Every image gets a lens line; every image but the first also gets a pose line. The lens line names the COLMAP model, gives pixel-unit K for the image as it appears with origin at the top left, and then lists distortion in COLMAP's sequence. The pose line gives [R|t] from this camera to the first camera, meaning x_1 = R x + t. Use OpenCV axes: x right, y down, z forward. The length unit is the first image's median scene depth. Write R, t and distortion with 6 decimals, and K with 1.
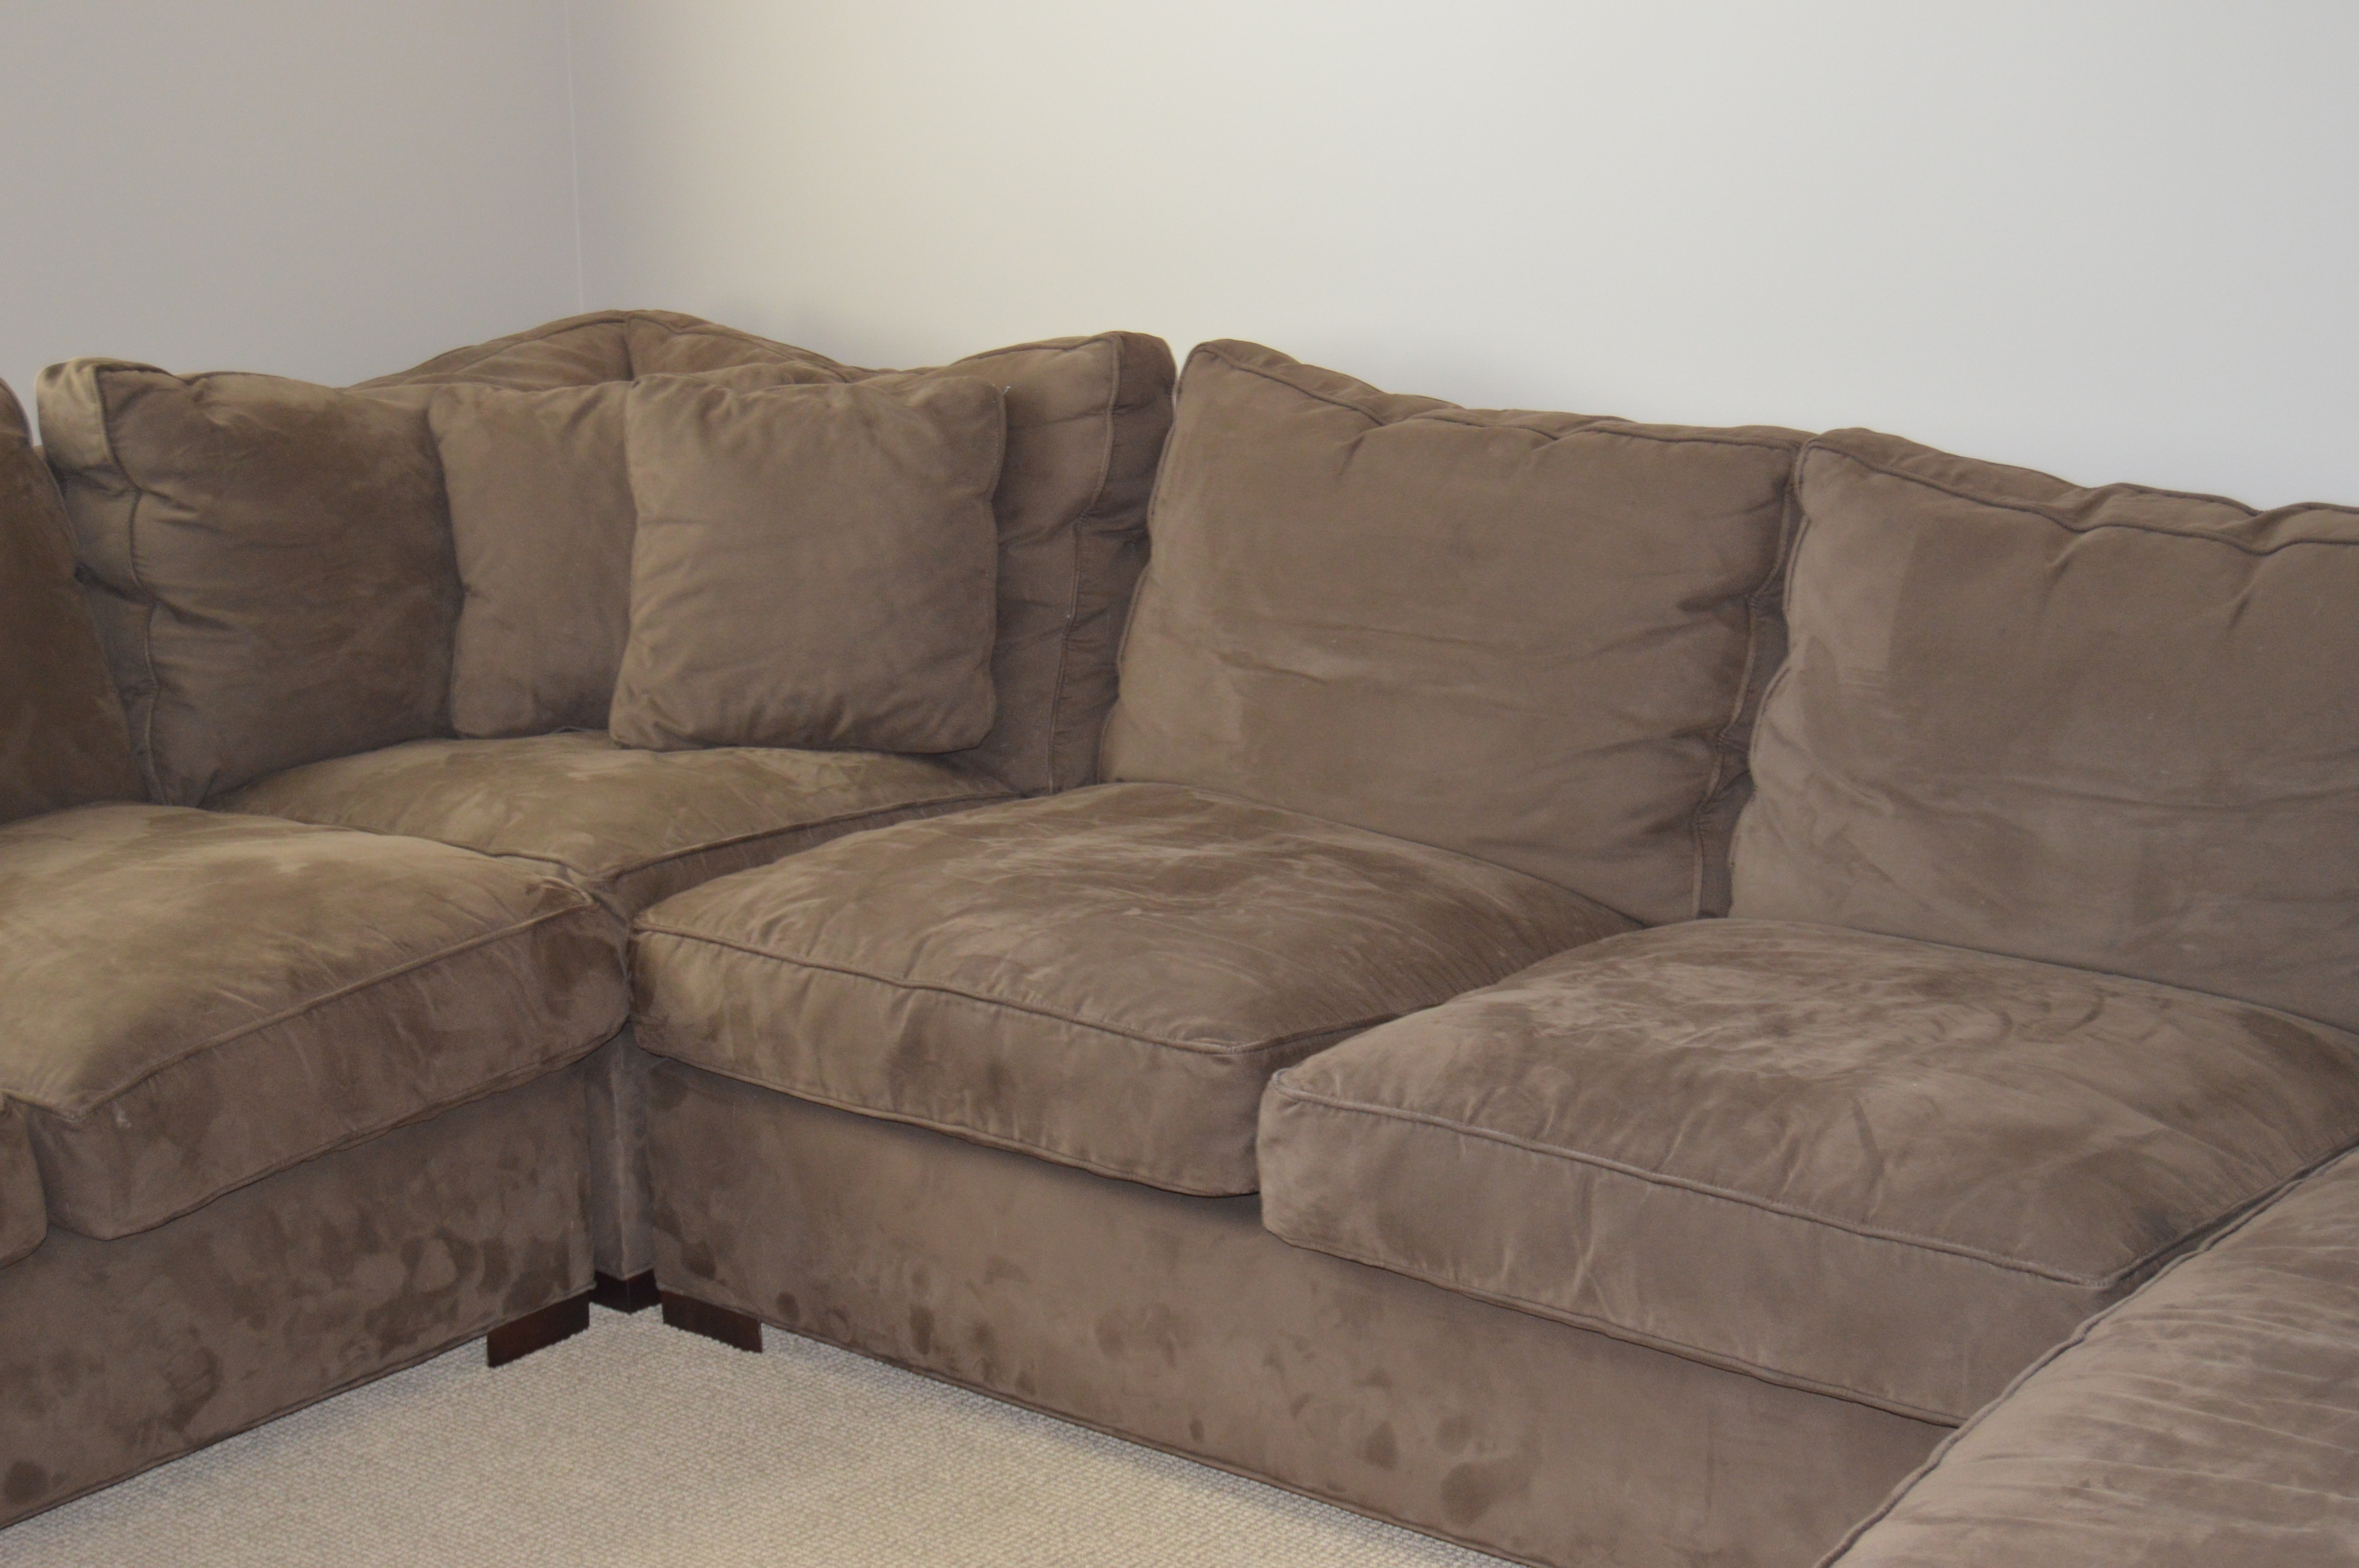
lens RADIAL K [[3812.6, 0, 1191.4], [0, 3812.6, 833.3], [0, 0, 1]] dist [-0.058979, 0.047550]
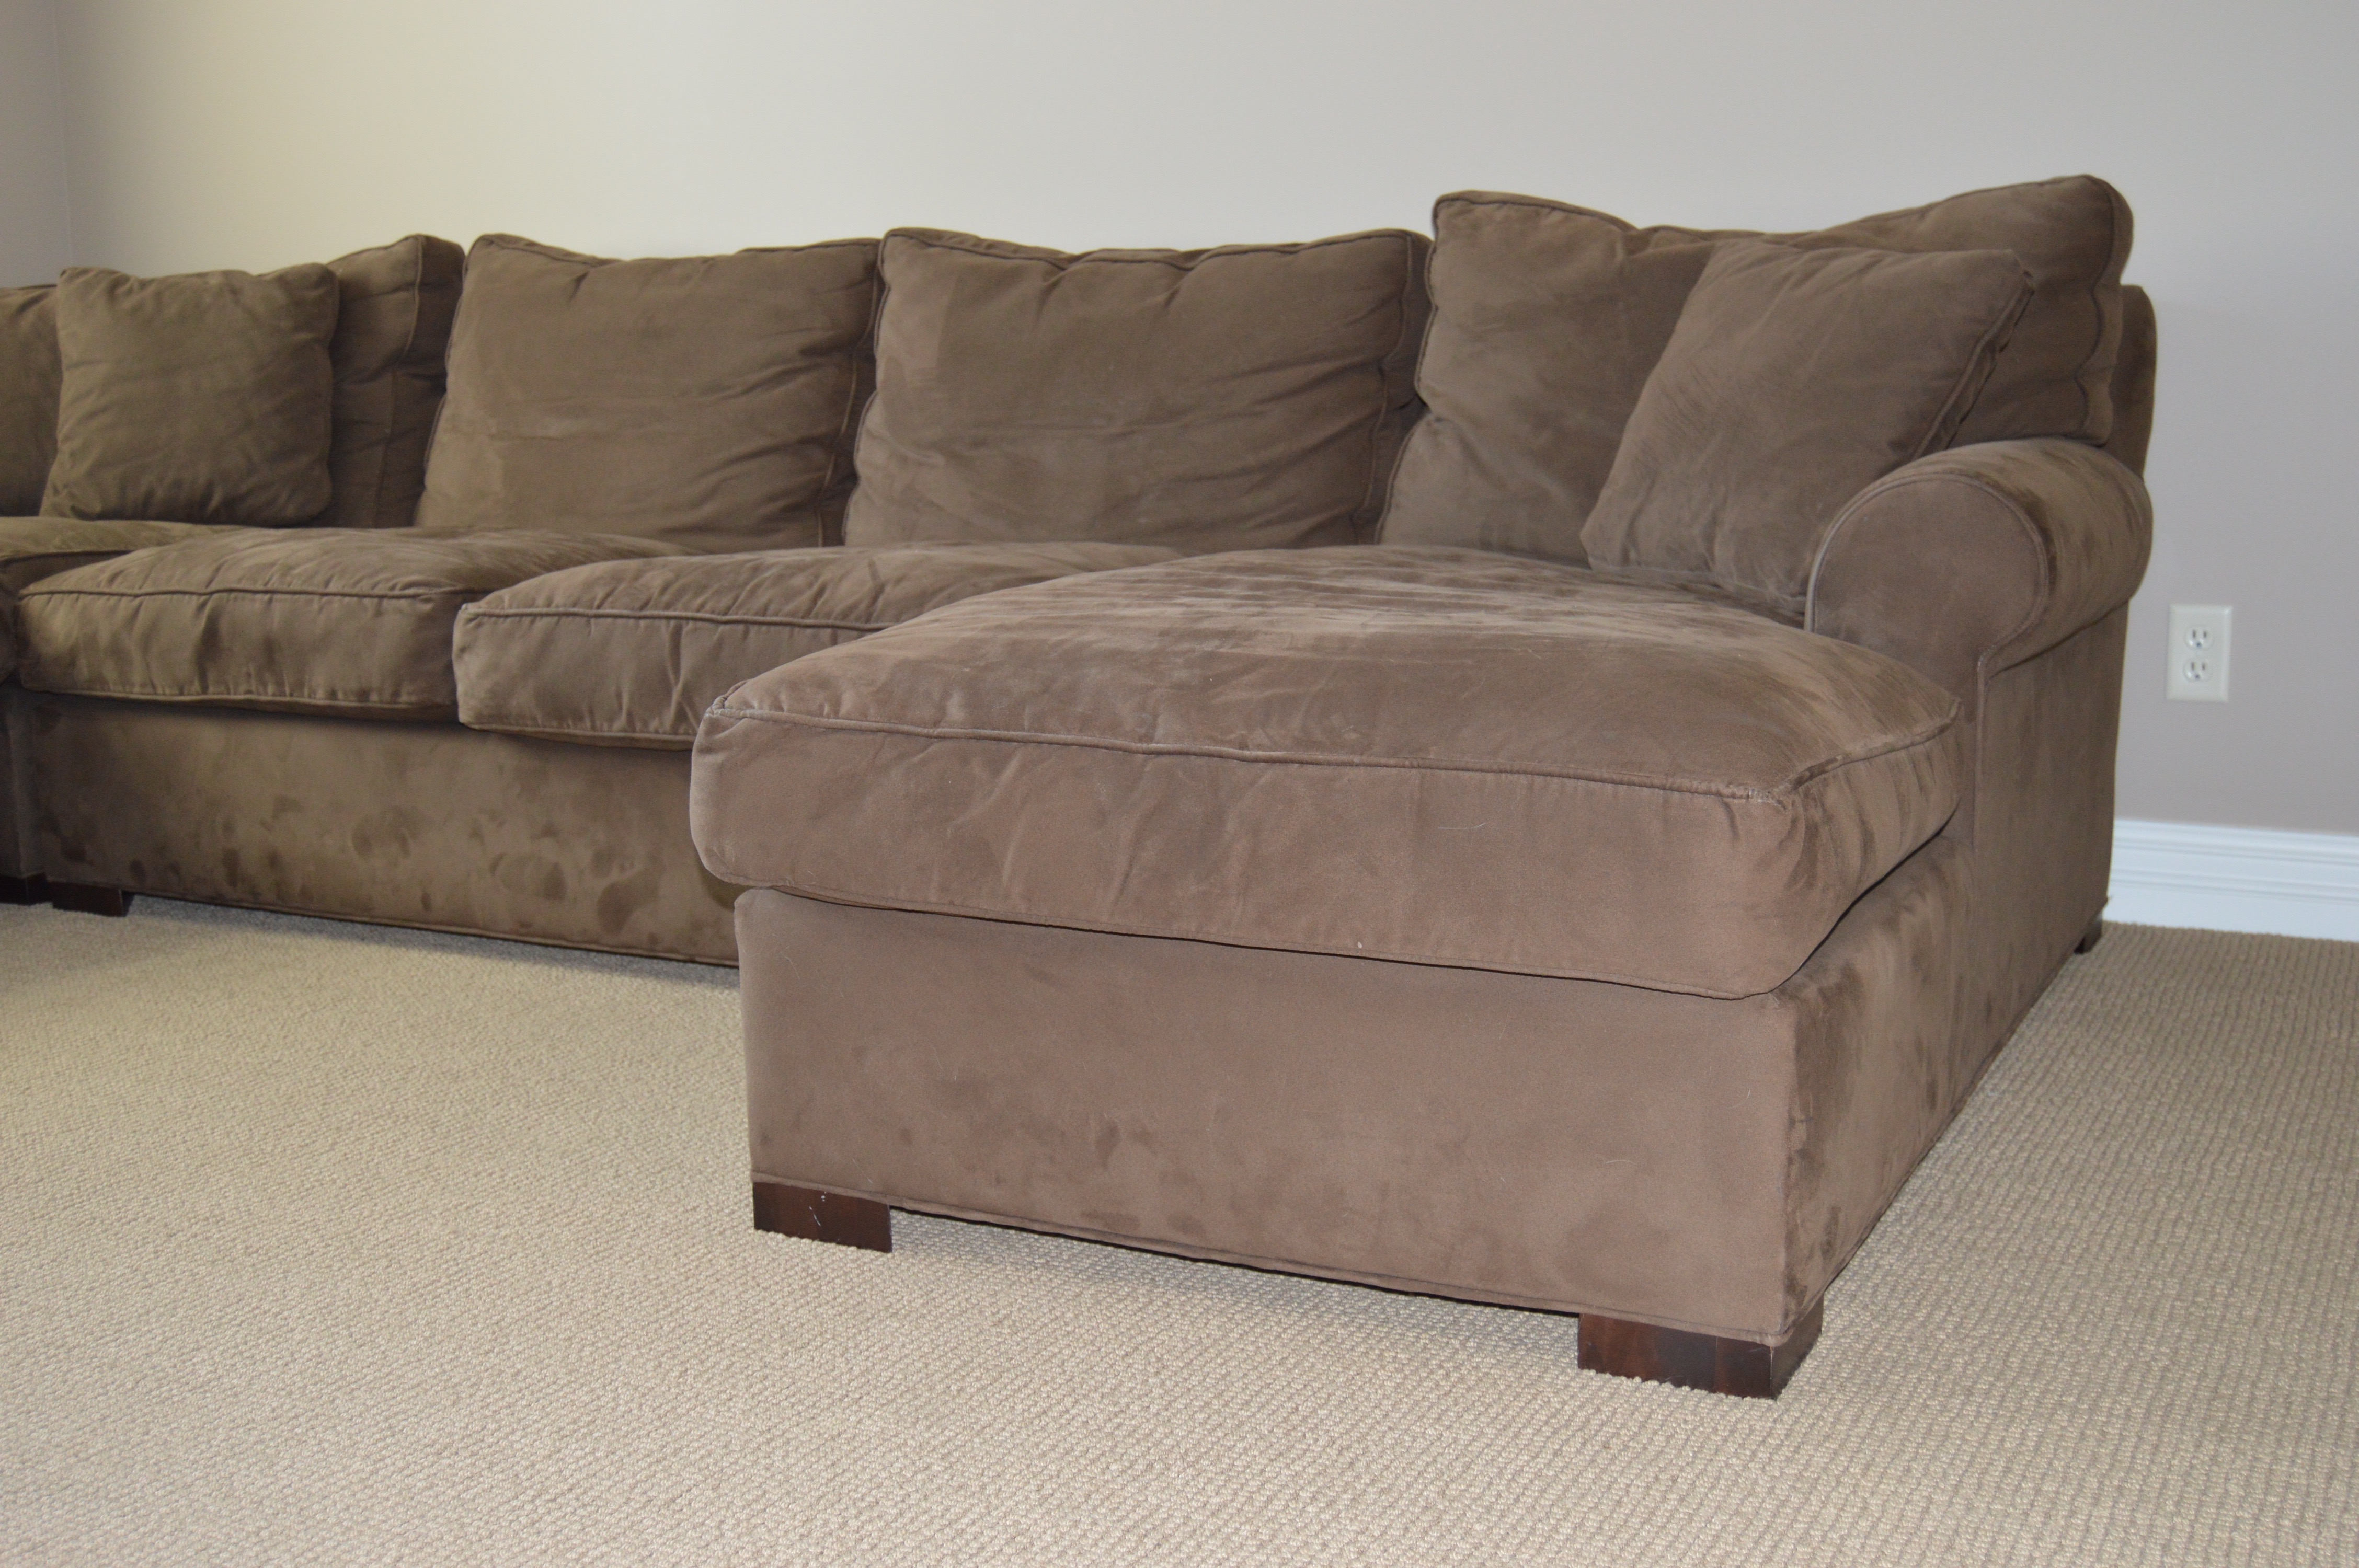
lens RADIAL K [[2541.2, 0, 1179.5], [0, 2541.2, 784.0], [0, 0, 1]] dist [-0.064442, 0.017605]
pose [[0.984010, -0.032815, 0.175066, 0.099543], [0.049771, 0.994388, -0.093359, 0.196938], [-0.171020, 0.100579, 0.980120, 0.081259]]
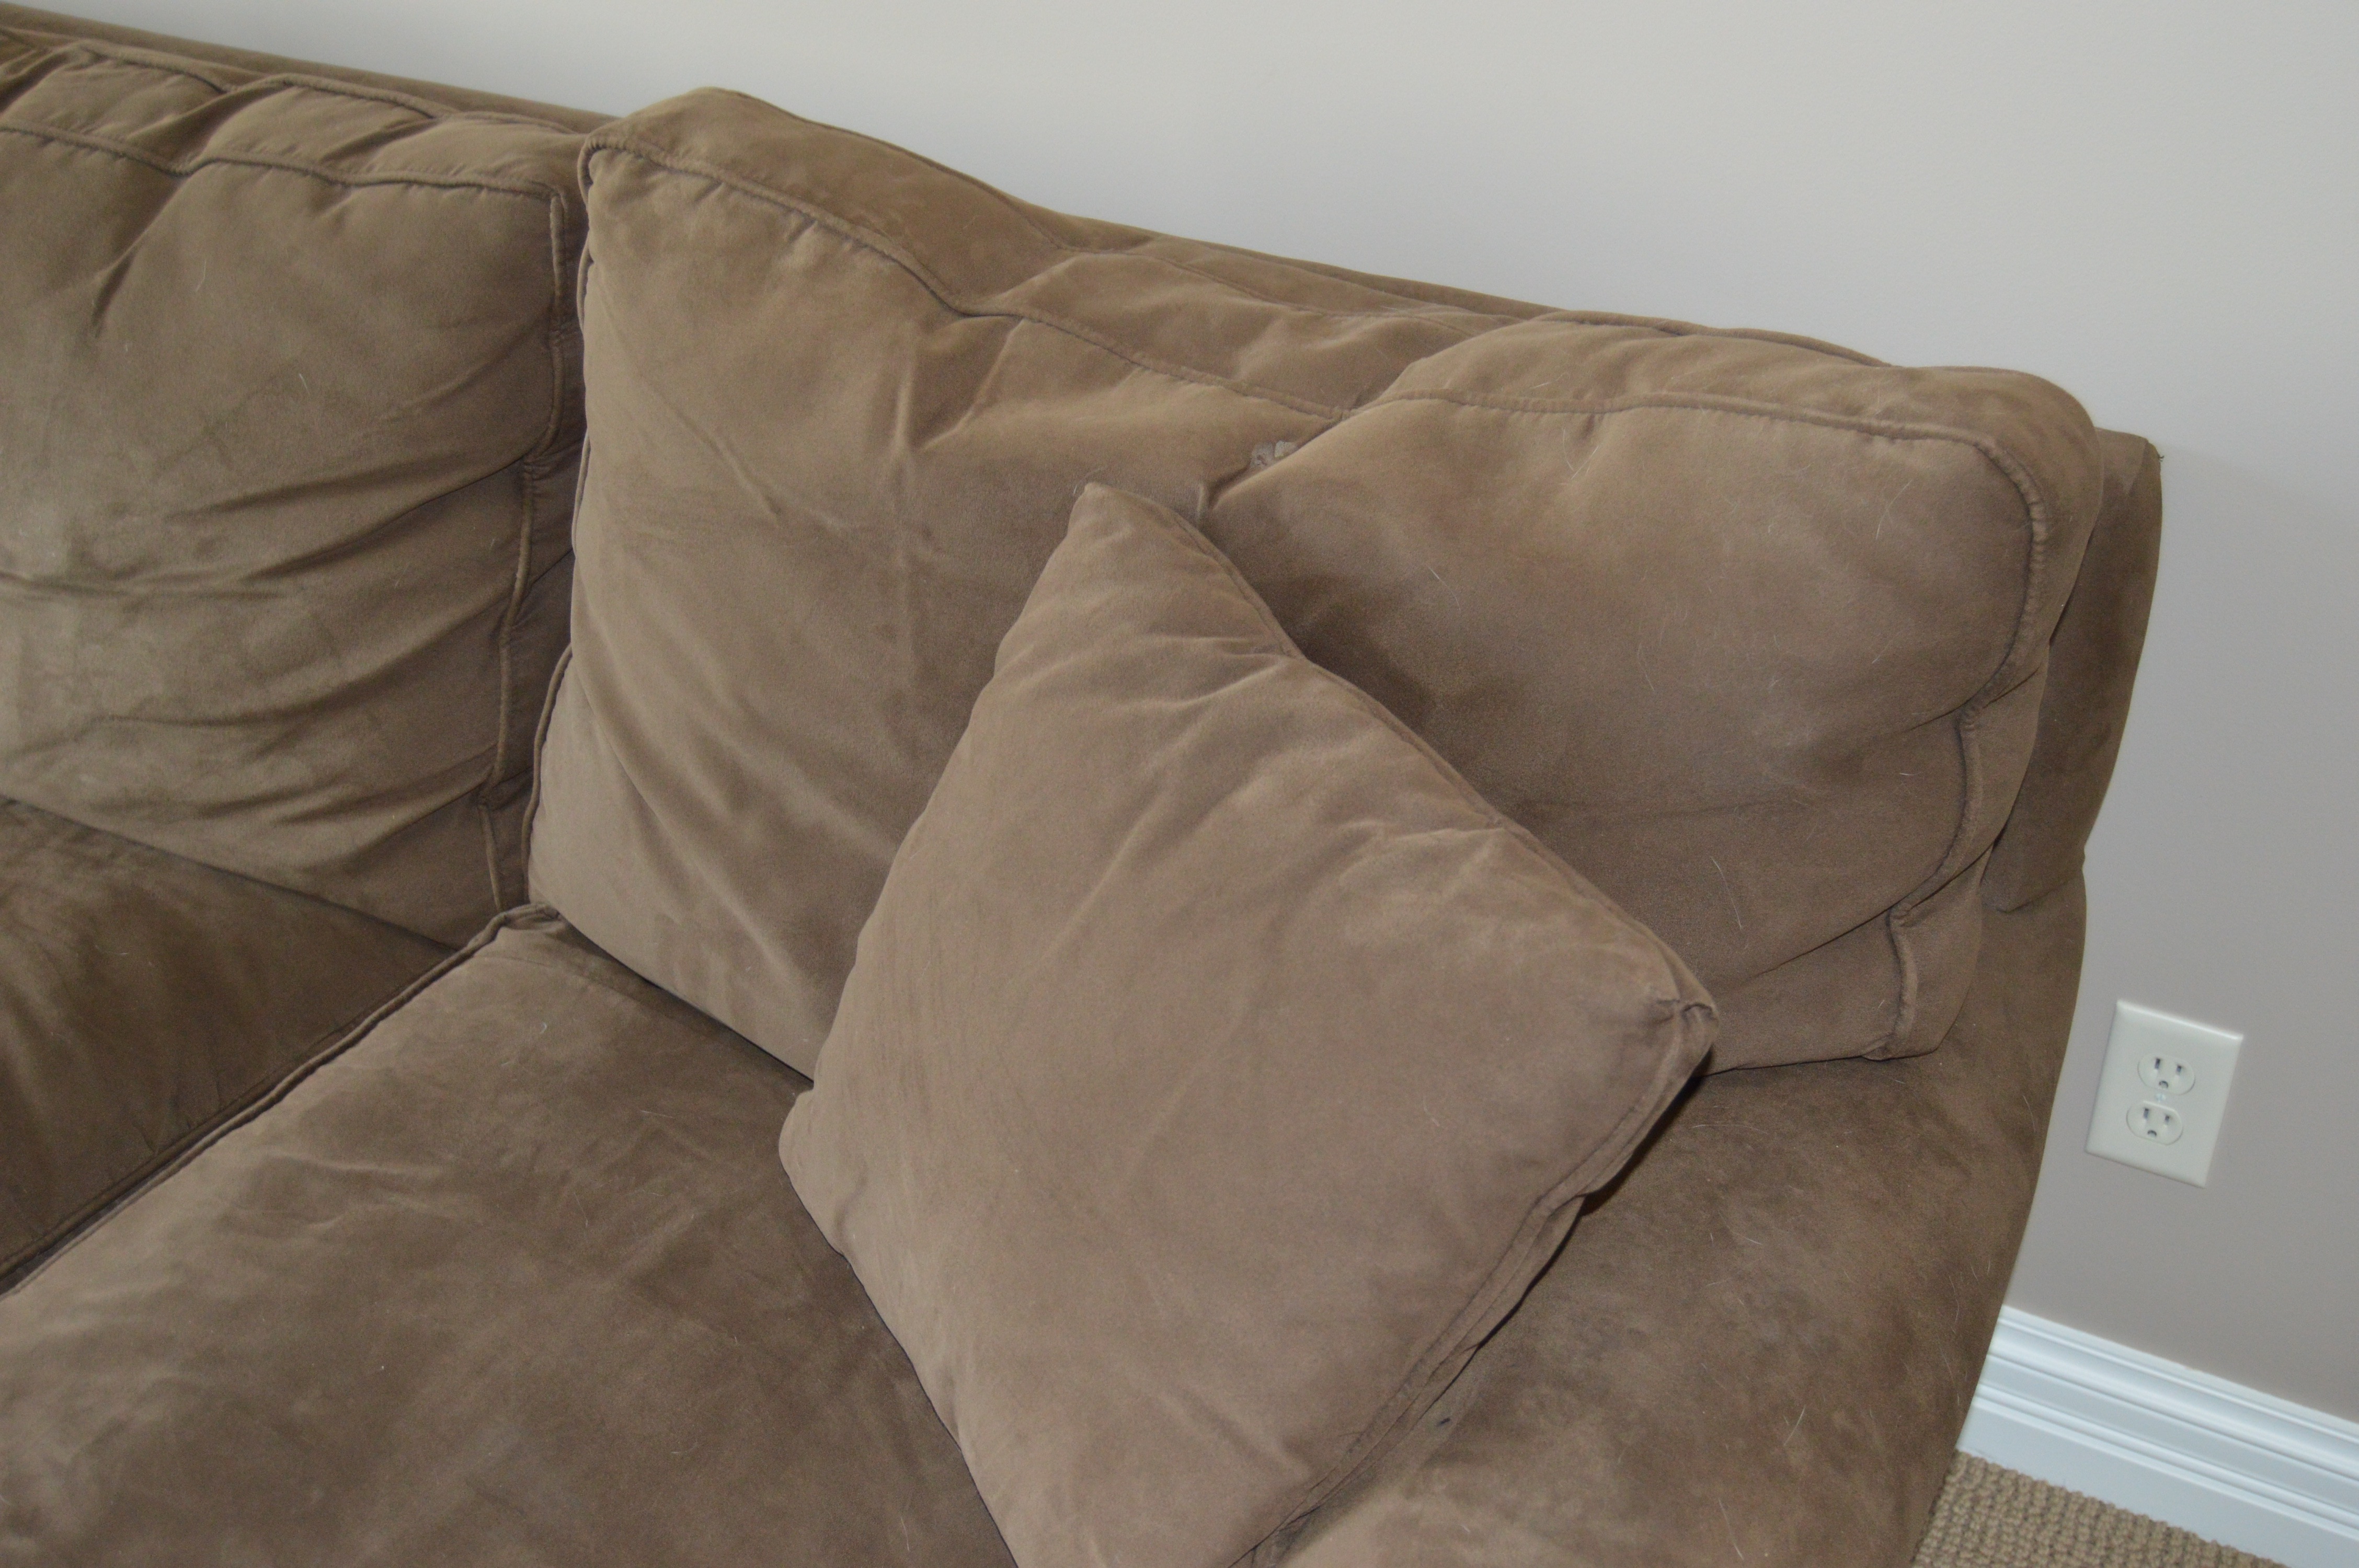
lens RADIAL K [[2641.4, 0, 1214.7], [0, 2641.4, 712.5], [0, 0, 1]] dist [-0.039612, -0.014389]
pose [[0.986518, -0.100716, 0.128989, 0.375009], [0.057289, 0.950857, 0.304283, -0.108602], [-0.153296, -0.292791, 0.943808, 0.468540]]
